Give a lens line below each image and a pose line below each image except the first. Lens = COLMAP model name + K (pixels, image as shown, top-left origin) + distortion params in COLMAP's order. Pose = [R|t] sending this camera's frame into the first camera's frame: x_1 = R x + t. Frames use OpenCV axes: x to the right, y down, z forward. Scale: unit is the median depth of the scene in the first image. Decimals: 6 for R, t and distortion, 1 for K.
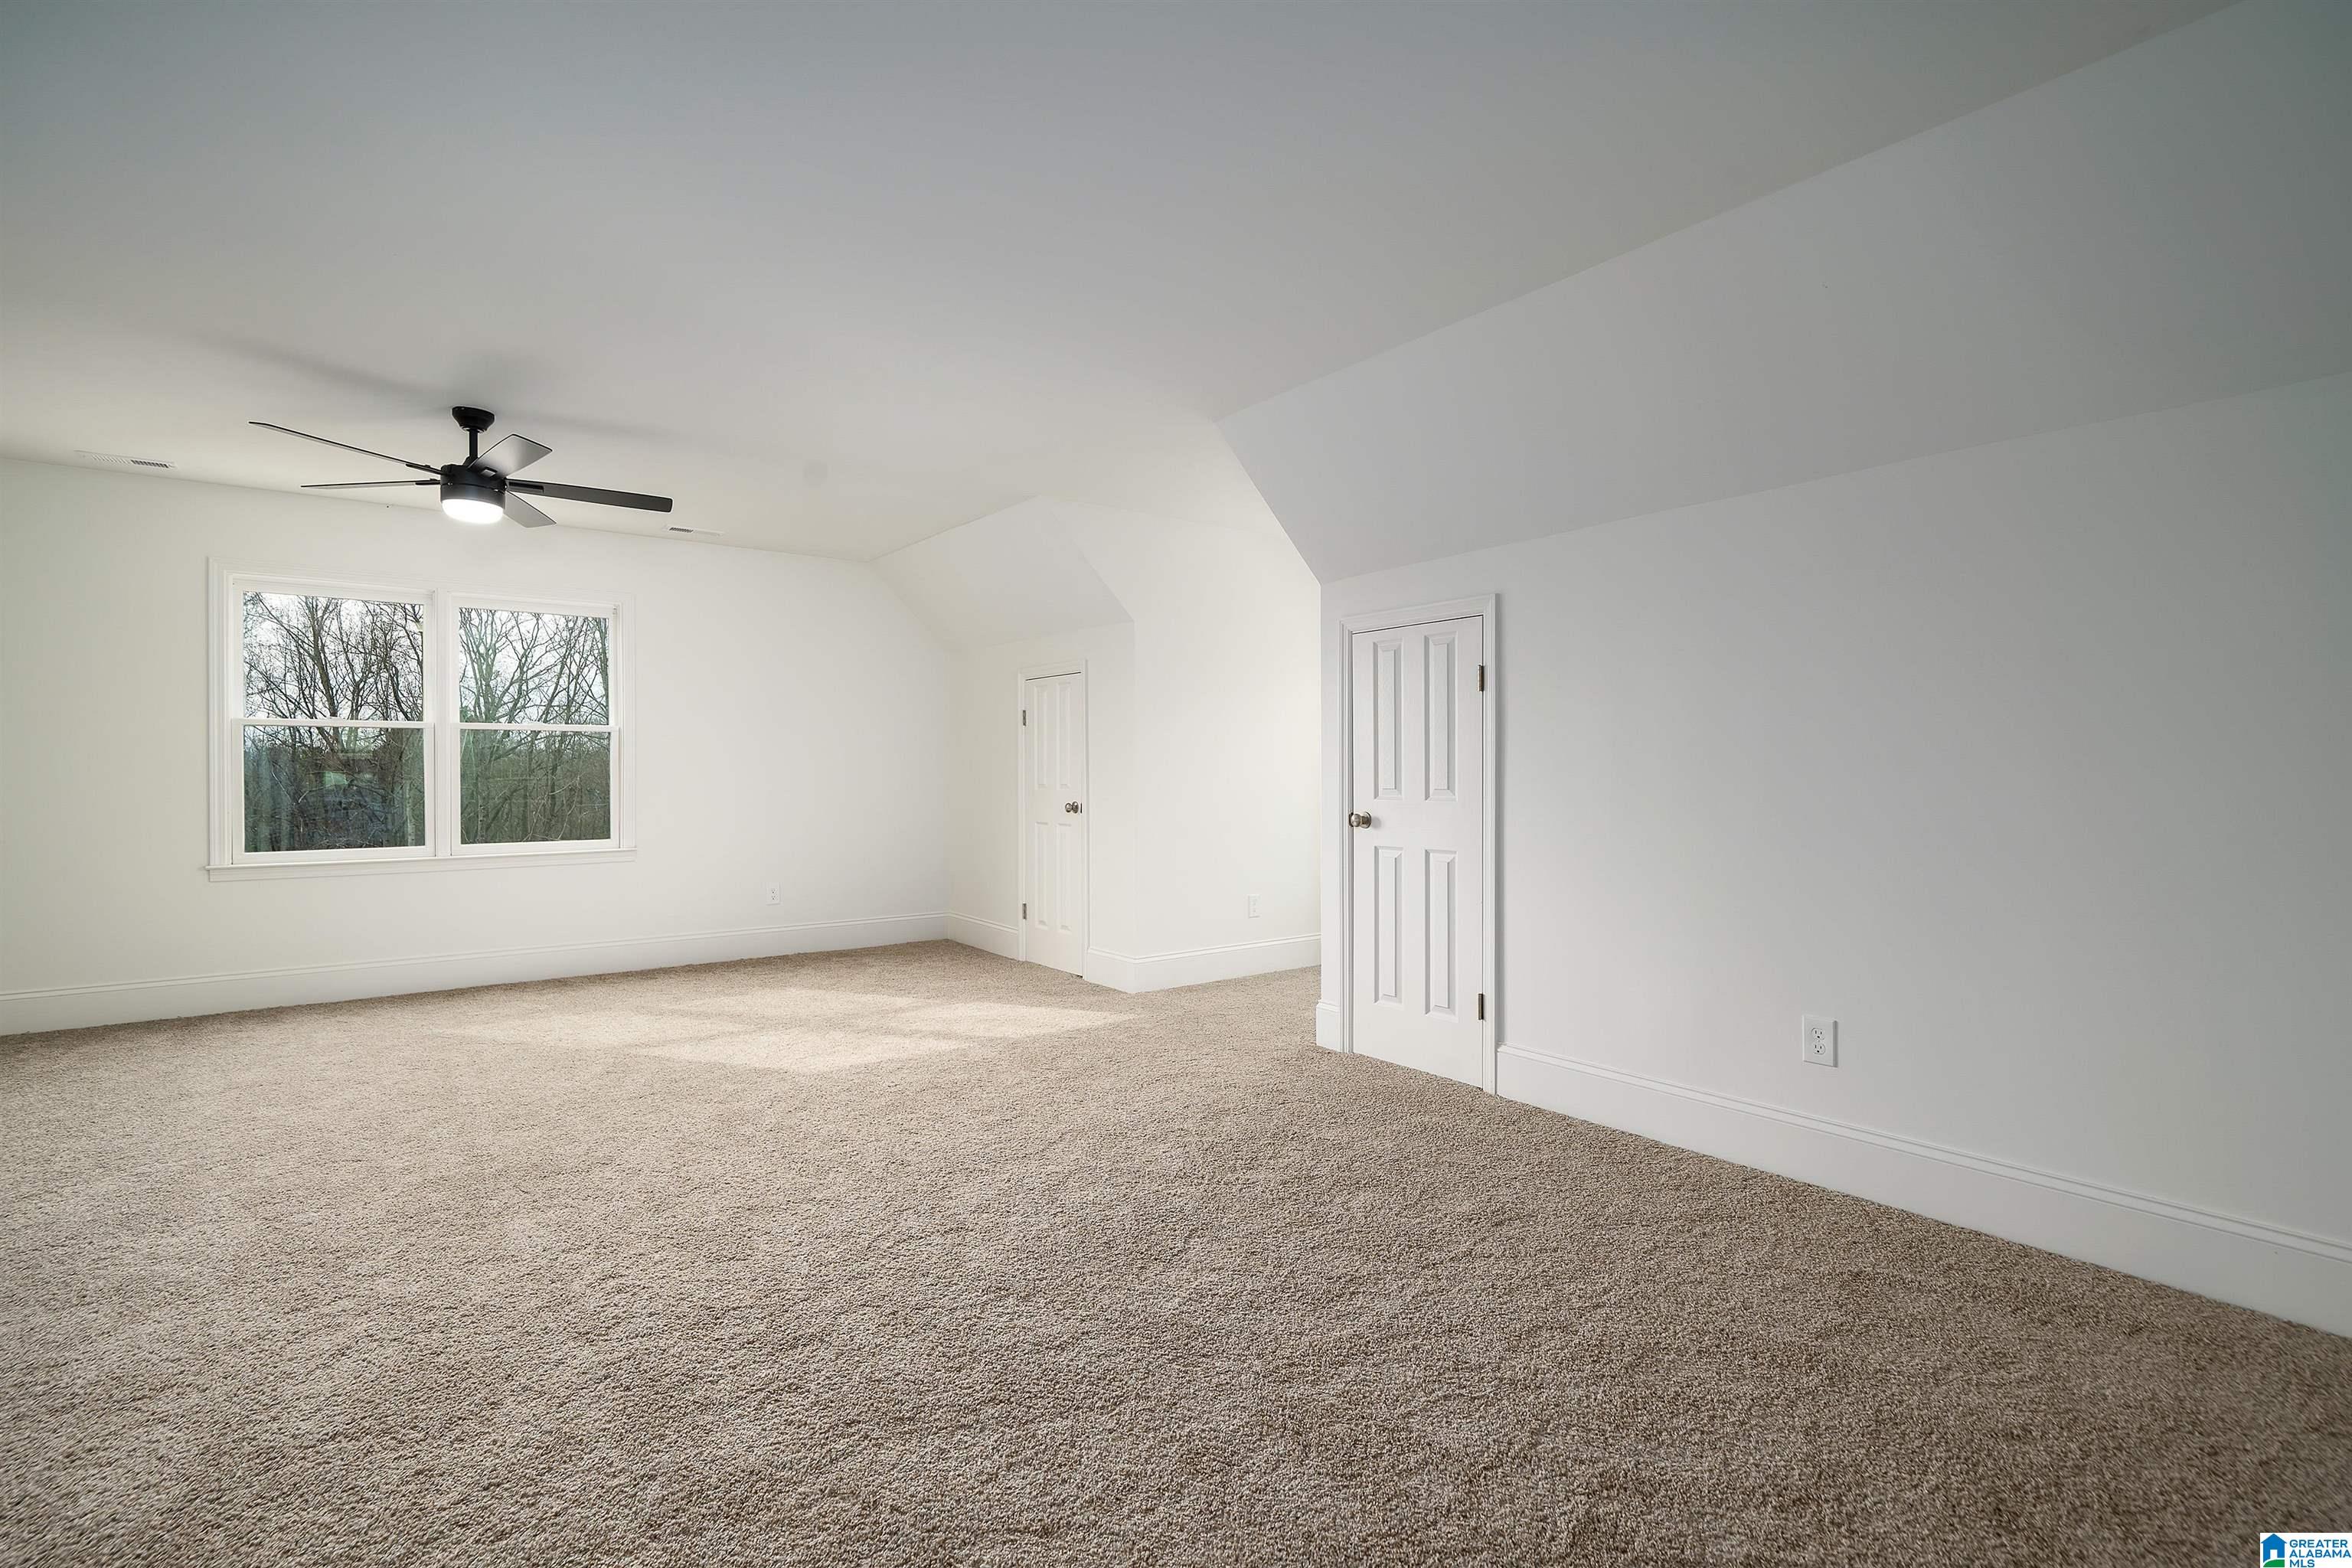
lens RADIAL K [[1088.4, 0, 1176.0], [0, 1088.4, 784.0], [0, 0, 1]] dist [0.000797, 0.000155]
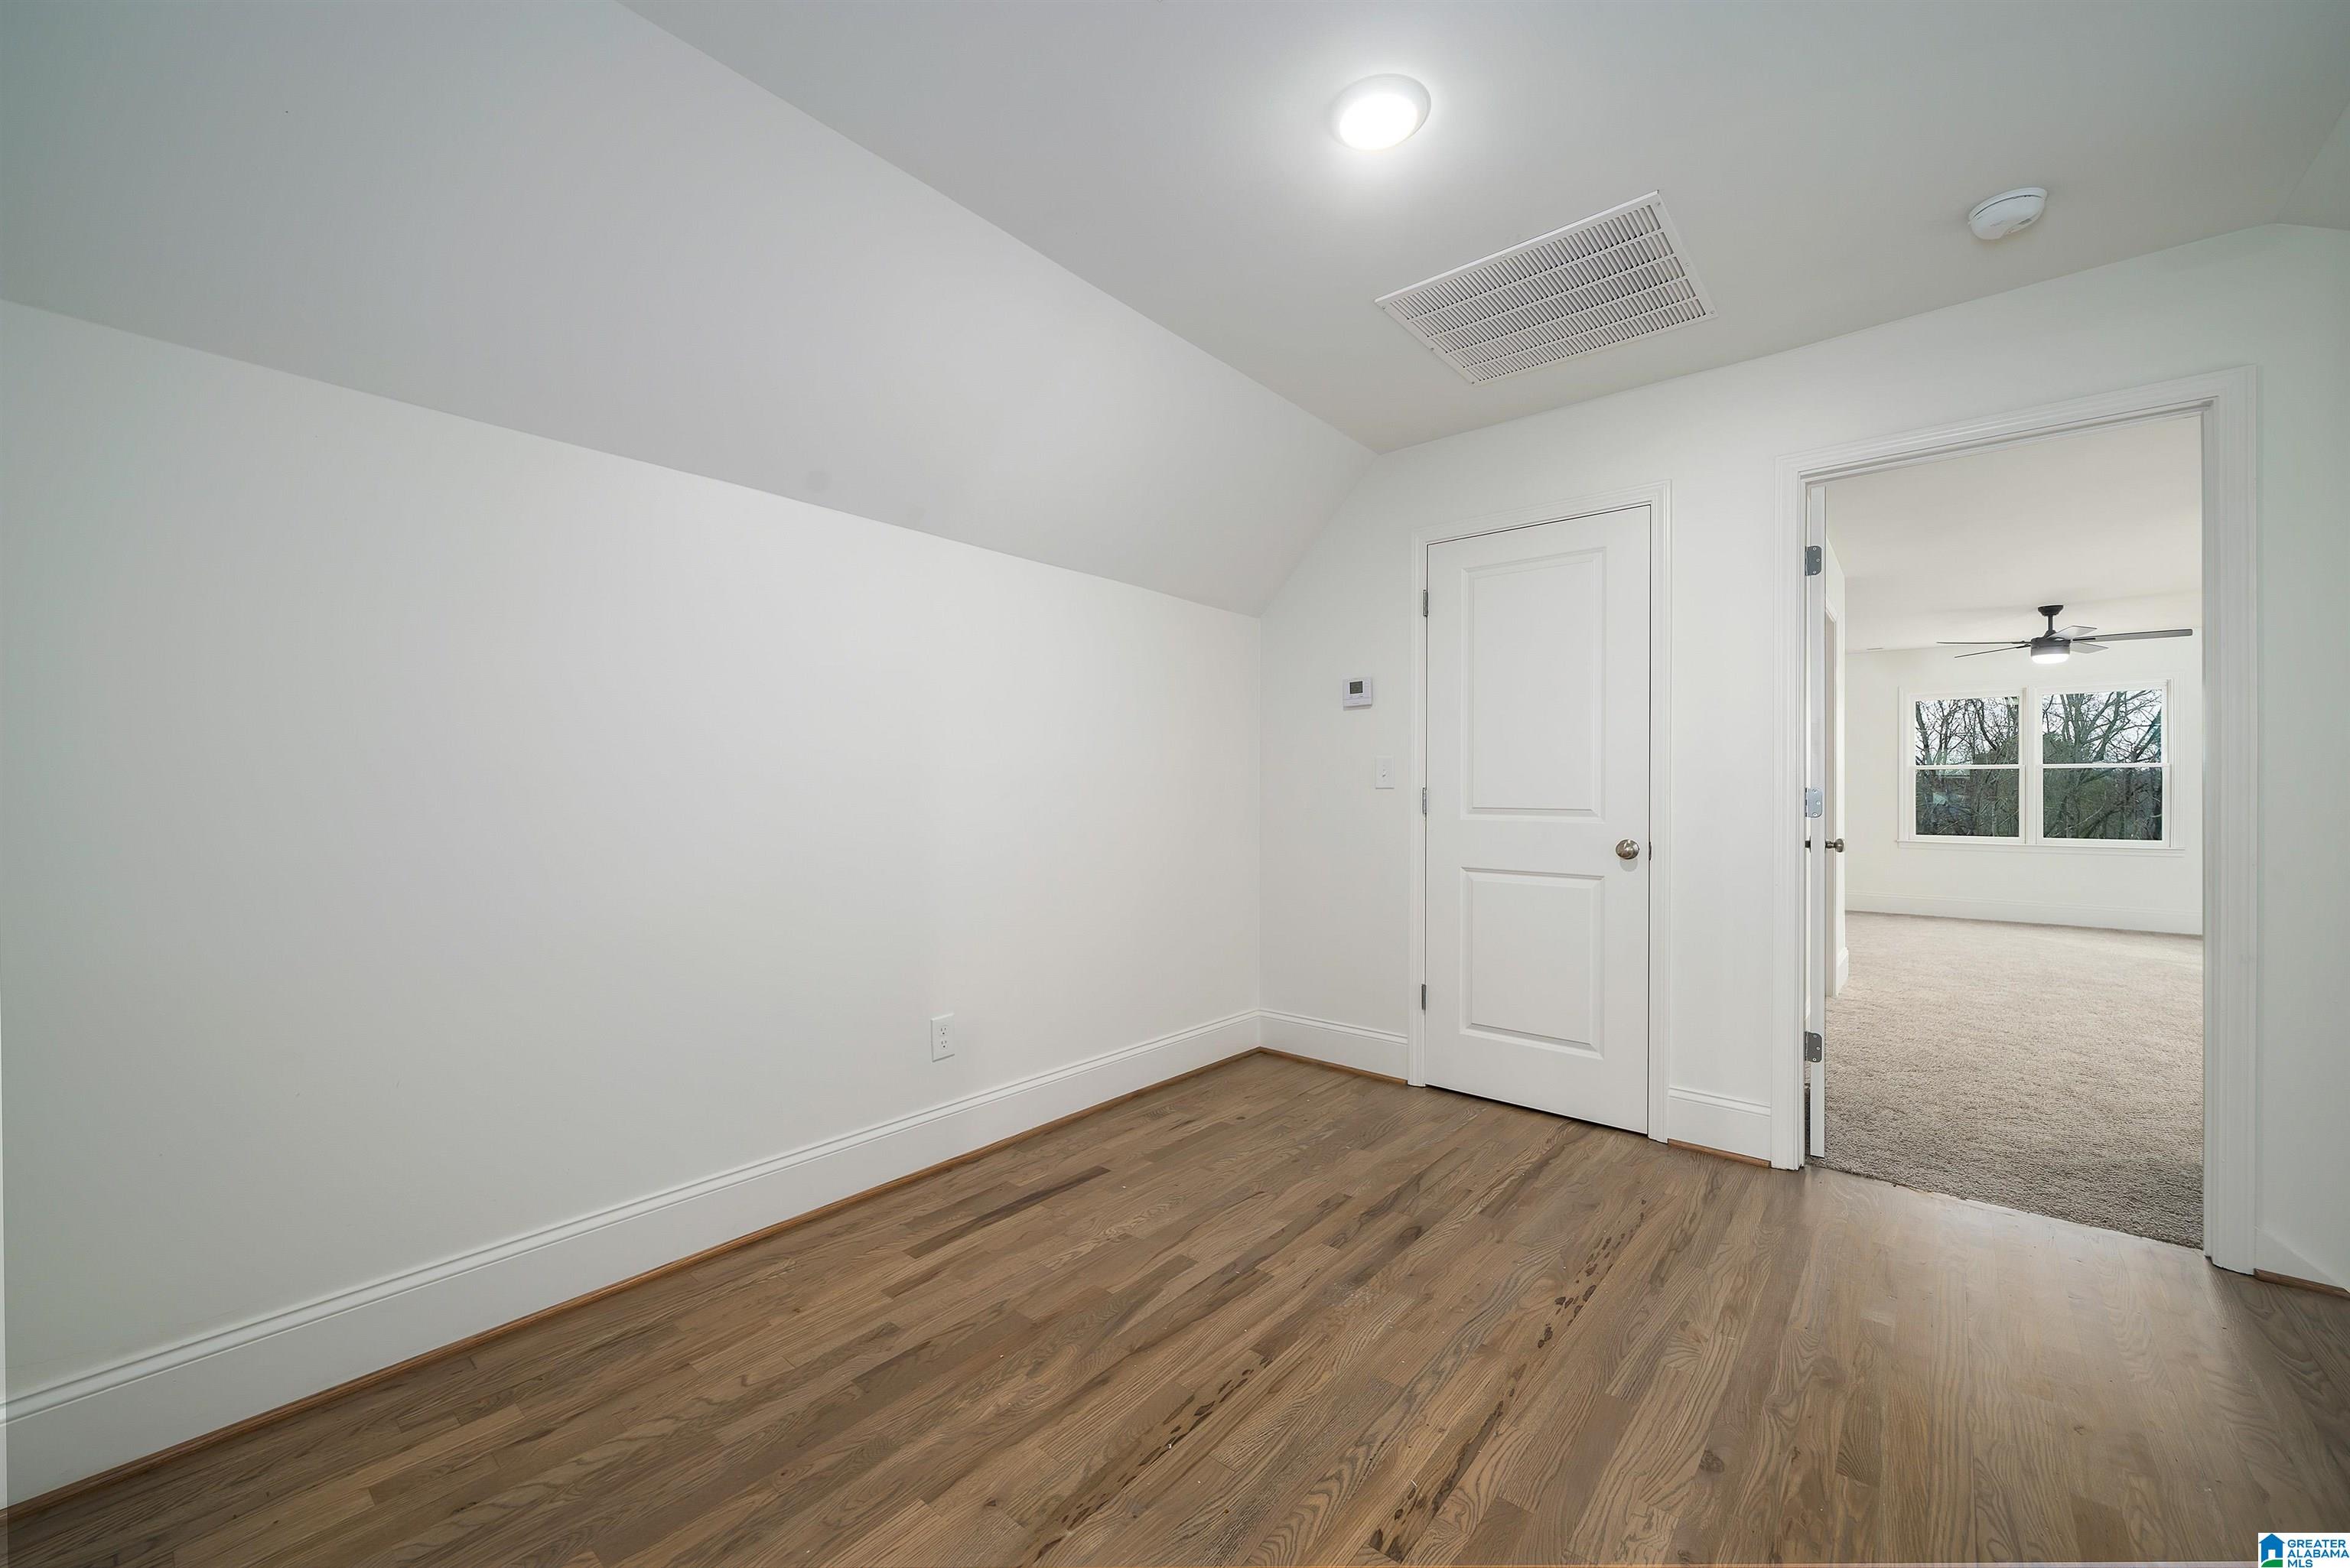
lens RADIAL K [[896.4, 0, 1175.0], [0, 896.4, 784.0], [0, 0, 1]] dist [0.000988, 0.000167]
pose [[0.216279, -0.005070, -0.976318, 0.421987], [-0.014639, 0.999857, -0.008435, 0.002295], [0.976222, 0.016116, 0.216174, -0.630652]]
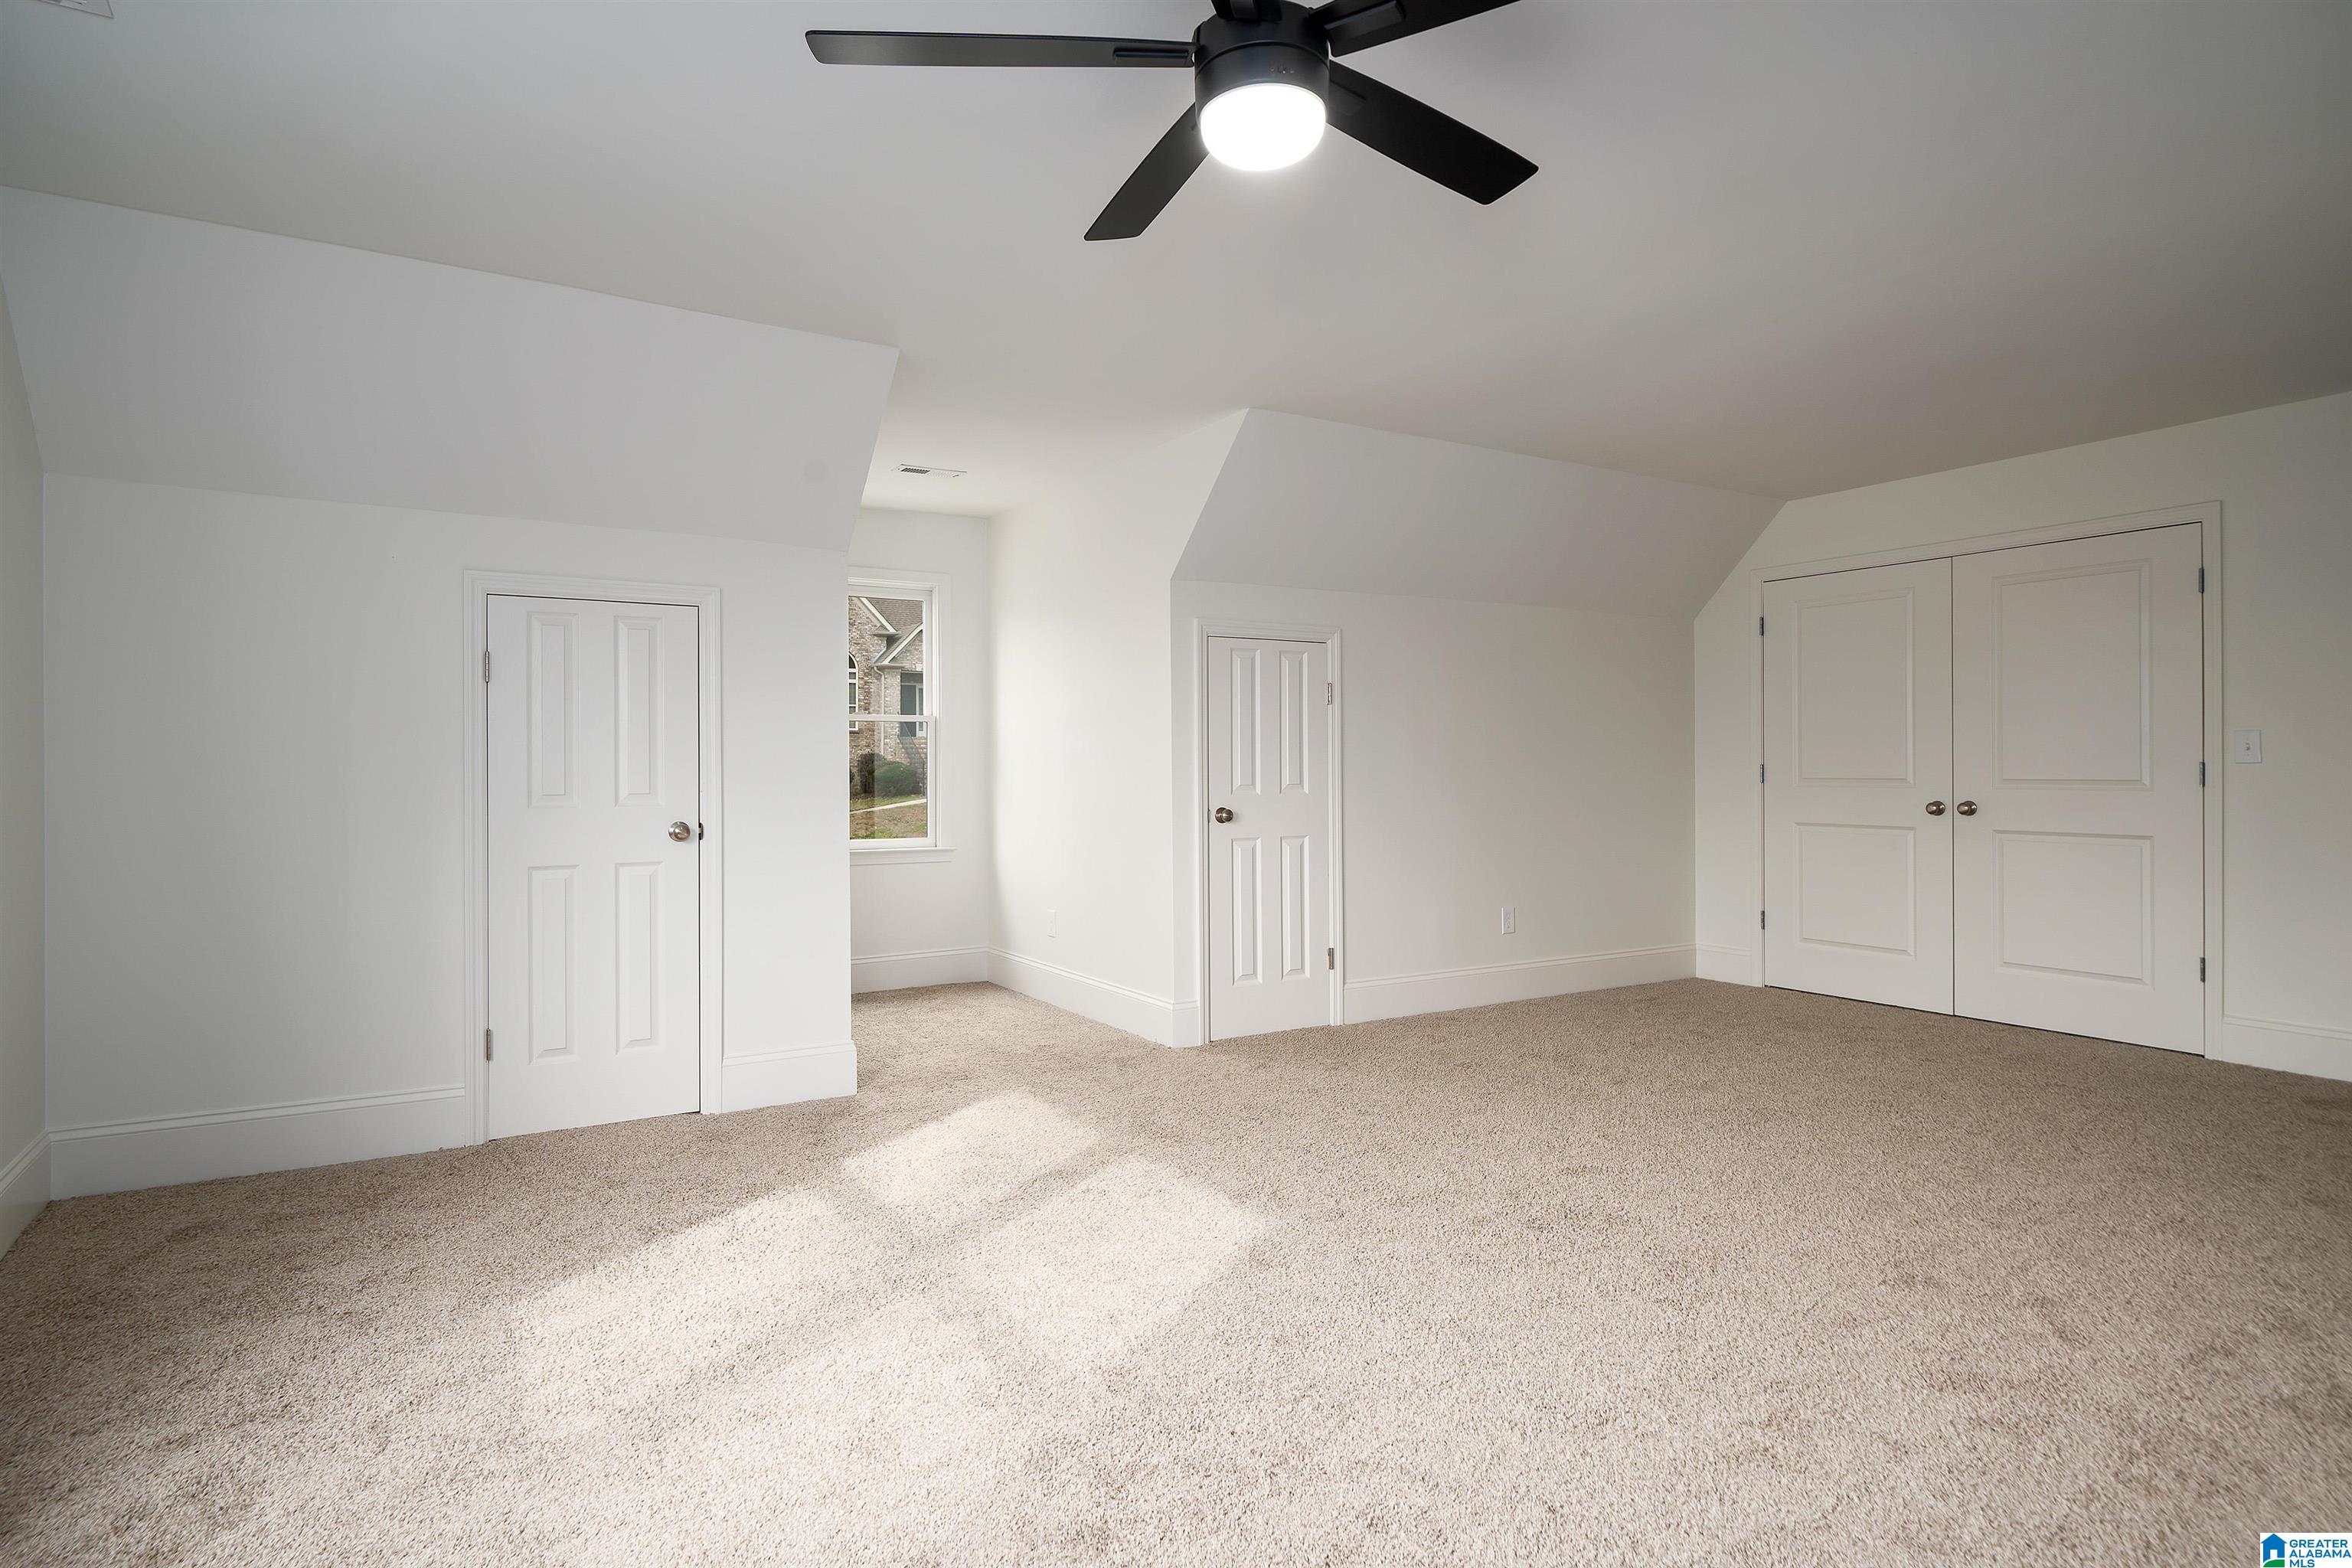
lens RADIAL K [[1252.9, 0, 1176.0], [0, 1252.9, 784.0], [0, 0, 1]] dist [-0.000674, -0.000041]
pose [[0.094065, -0.012836, 0.995483, -0.698958], [0.012976, 0.999848, 0.011666, -0.007783], [-0.995482, 0.011820, 0.094217, 0.633594]]
